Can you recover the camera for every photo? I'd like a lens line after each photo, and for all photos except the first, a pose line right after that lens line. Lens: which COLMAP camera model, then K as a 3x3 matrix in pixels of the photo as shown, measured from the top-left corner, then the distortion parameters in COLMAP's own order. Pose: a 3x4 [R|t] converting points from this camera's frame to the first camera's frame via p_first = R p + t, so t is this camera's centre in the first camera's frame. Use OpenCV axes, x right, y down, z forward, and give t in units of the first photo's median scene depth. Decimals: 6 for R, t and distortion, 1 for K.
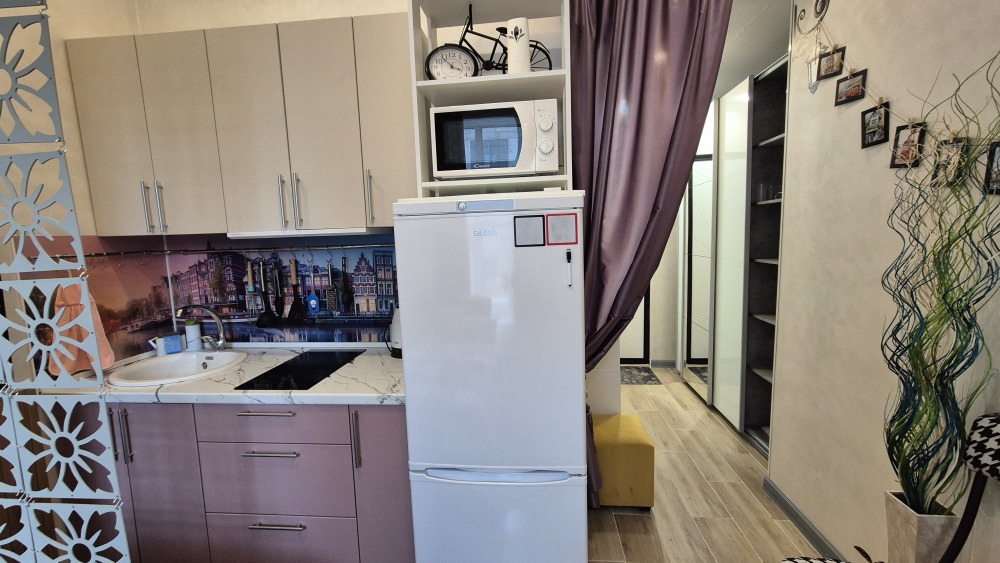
lens RADIAL K [[410.8, 0, 497.7], [0, 410.8, 277.5], [0, 0, 1]] dist [0.002029, 0.000463]
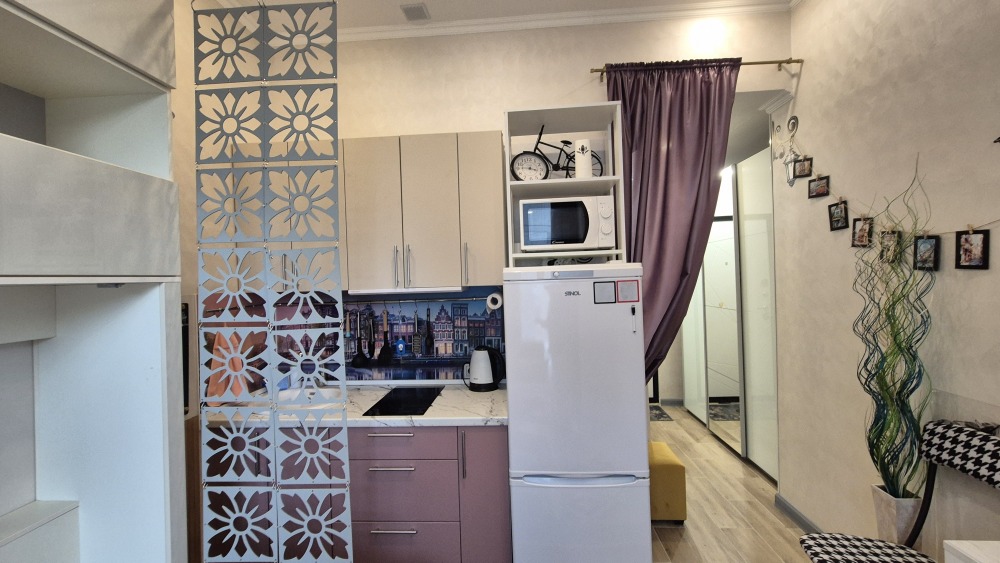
lens RADIAL K [[410.8, 0, 497.7], [0, 410.8, 277.5], [0, 0, 1]] dist [0.002029, 0.000463]
pose [[0.999418, 0.001778, 0.034073, -0.244154], [0.001961, 0.993997, -0.109391, -0.008607], [-0.034062, 0.109394, 0.993415, -0.276710]]
